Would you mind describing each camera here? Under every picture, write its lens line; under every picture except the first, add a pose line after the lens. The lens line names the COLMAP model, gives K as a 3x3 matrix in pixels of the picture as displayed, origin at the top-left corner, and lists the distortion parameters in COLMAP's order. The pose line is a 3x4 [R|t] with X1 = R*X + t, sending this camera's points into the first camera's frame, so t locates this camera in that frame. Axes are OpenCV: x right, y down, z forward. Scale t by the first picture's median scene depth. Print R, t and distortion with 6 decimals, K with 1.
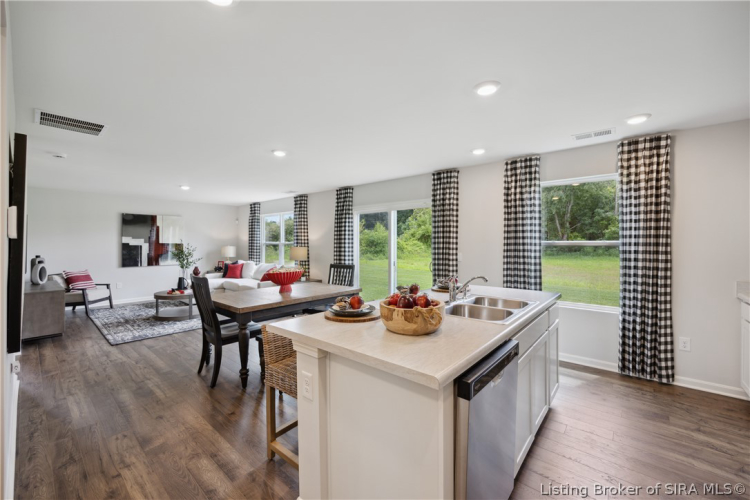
lens RADIAL K [[298.7, 0, 378.0], [0, 298.7, 243.5], [0, 0, 1]] dist [-0.009038, 0.000061]
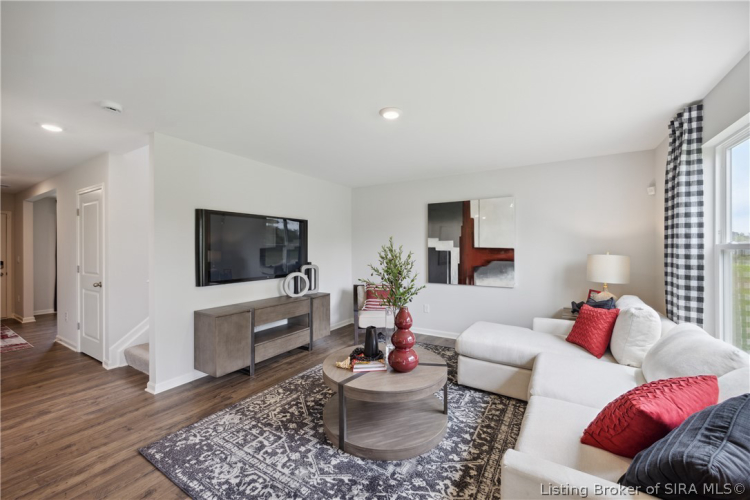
lens RADIAL K [[298.7, 0, 377.9], [0, 298.7, 247.5], [0, 0, 1]] dist [-0.009038, 0.000061]
pose [[0.149656, -0.003210, -0.988733, -0.342652], [0.001565, 0.999994, -0.003009, 0.001582], [0.988737, -0.001097, 0.149660, 1.342088]]
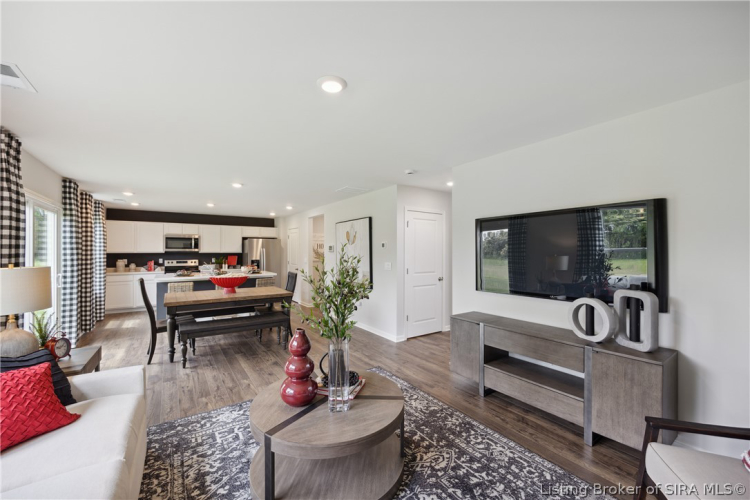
lens RADIAL K [[298.7, 0, 374.0], [0, 298.7, 250.4], [0, 0, 1]] dist [-0.009038, 0.000061]
pose [[-0.962827, 0.001899, 0.270112, -1.145279], [0.001344, 0.999997, -0.002241, -0.010719], [-0.270115, -0.001795, -0.962826, 1.905142]]
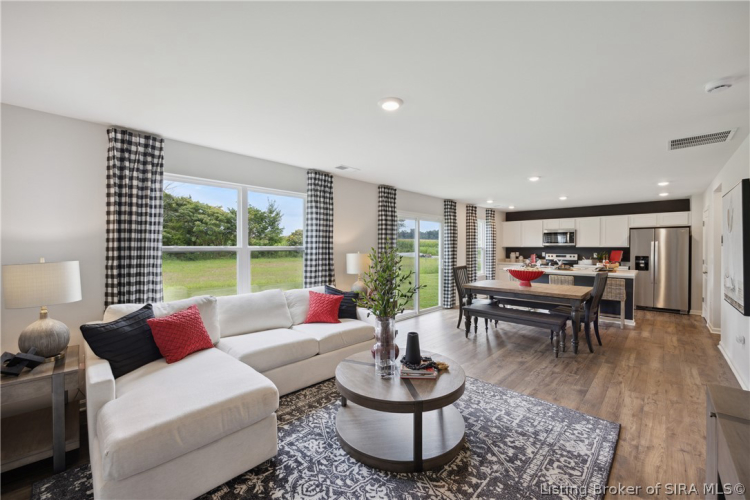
lens RADIAL K [[298.7, 0, 375.1], [0, 298.7, 251.2], [0, 0, 1]] dist [-0.009038, 0.000061]
pose [[0.074171, -0.013590, 0.997153, -1.521630], [0.004253, 0.999902, 0.013311, -0.005727], [-0.997237, 0.003253, 0.074221, 1.449474]]
